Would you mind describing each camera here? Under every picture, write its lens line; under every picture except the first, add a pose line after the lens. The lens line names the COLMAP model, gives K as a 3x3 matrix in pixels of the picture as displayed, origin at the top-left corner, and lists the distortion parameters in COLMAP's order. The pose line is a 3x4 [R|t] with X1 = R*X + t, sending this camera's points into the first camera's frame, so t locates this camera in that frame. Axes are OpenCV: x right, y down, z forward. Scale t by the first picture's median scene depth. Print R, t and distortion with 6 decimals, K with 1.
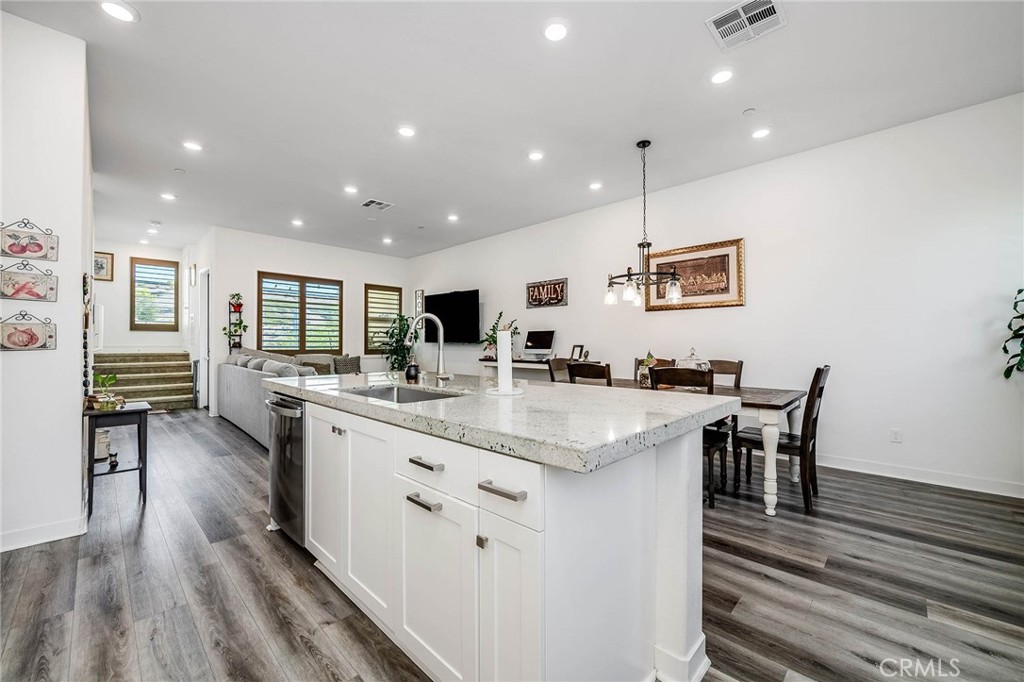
lens RADIAL K [[412.6, 0, 513.2], [0, 412.6, 338.5], [0, 0, 1]] dist [-0.001308, -0.000078]
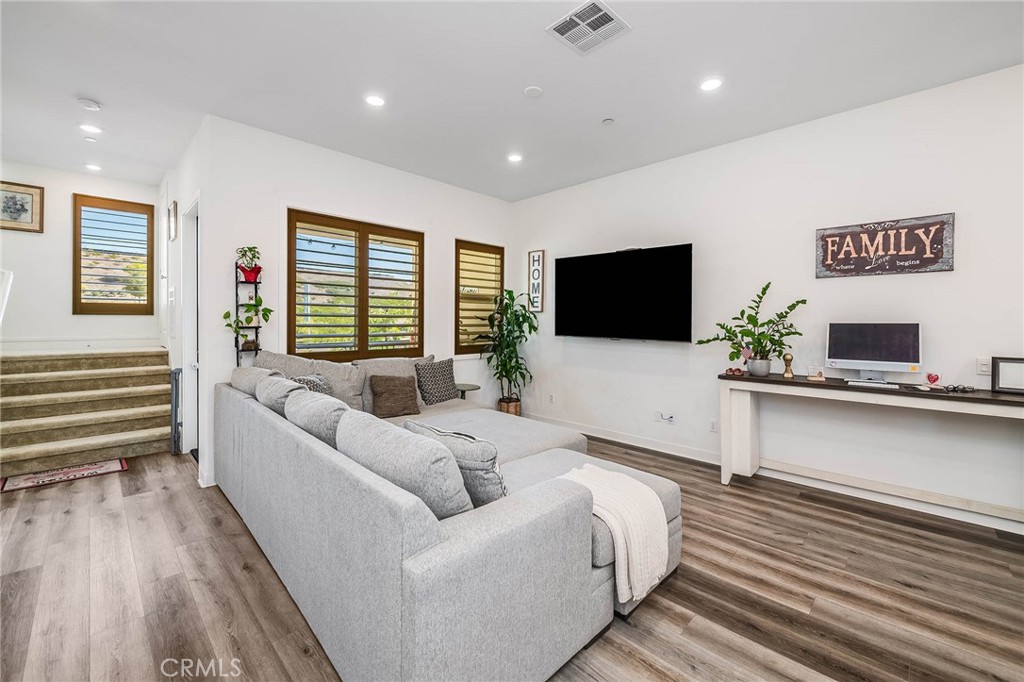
lens RADIAL K [[407.8, 0, 513.3], [0, 407.8, 318.3], [0, 0, 1]] dist [-0.008286, -0.000131]
pose [[0.999961, 0.003207, 0.008190, -0.335714], [-0.003278, 0.999957, 0.008683, -0.024678], [-0.008162, -0.008710, 0.999929, 0.474432]]
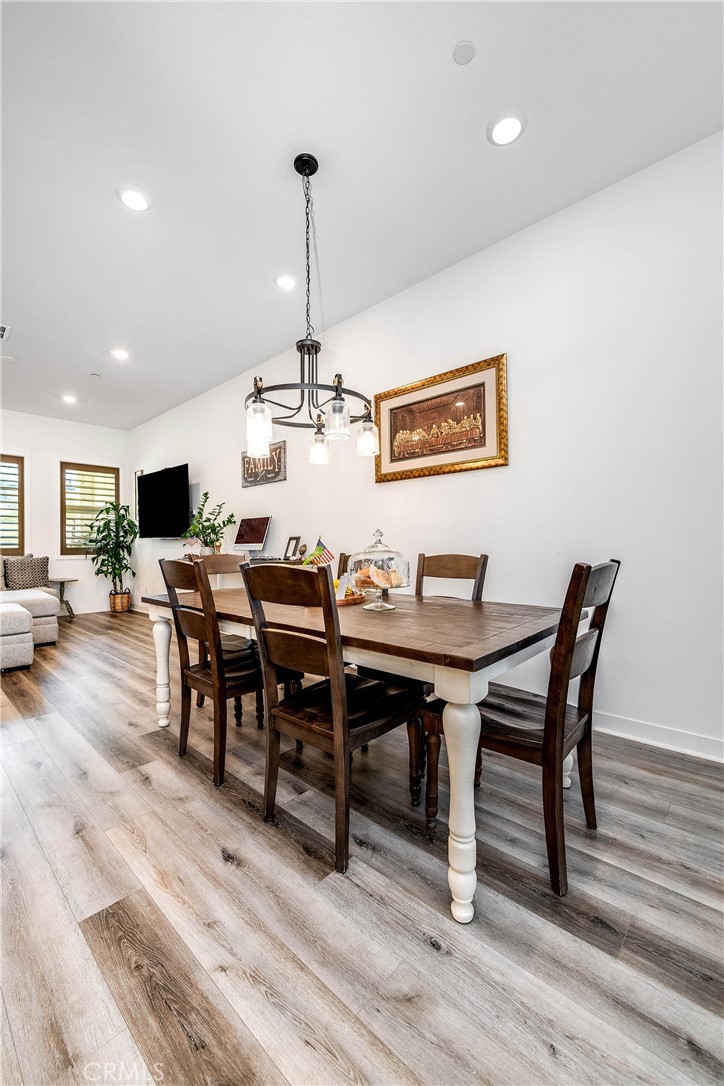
lens RADIAL K [[432.5, 0, 362.0], [0, 432.5, 543.0], [0, 0, 1]] dist [-0.008286, -0.000131]
pose [[0.999780, -0.005400, 0.020281, 0.214885], [0.005309, 0.999976, 0.004512, 0.019919], [-0.020305, -0.004403, 0.999784, 0.238121]]
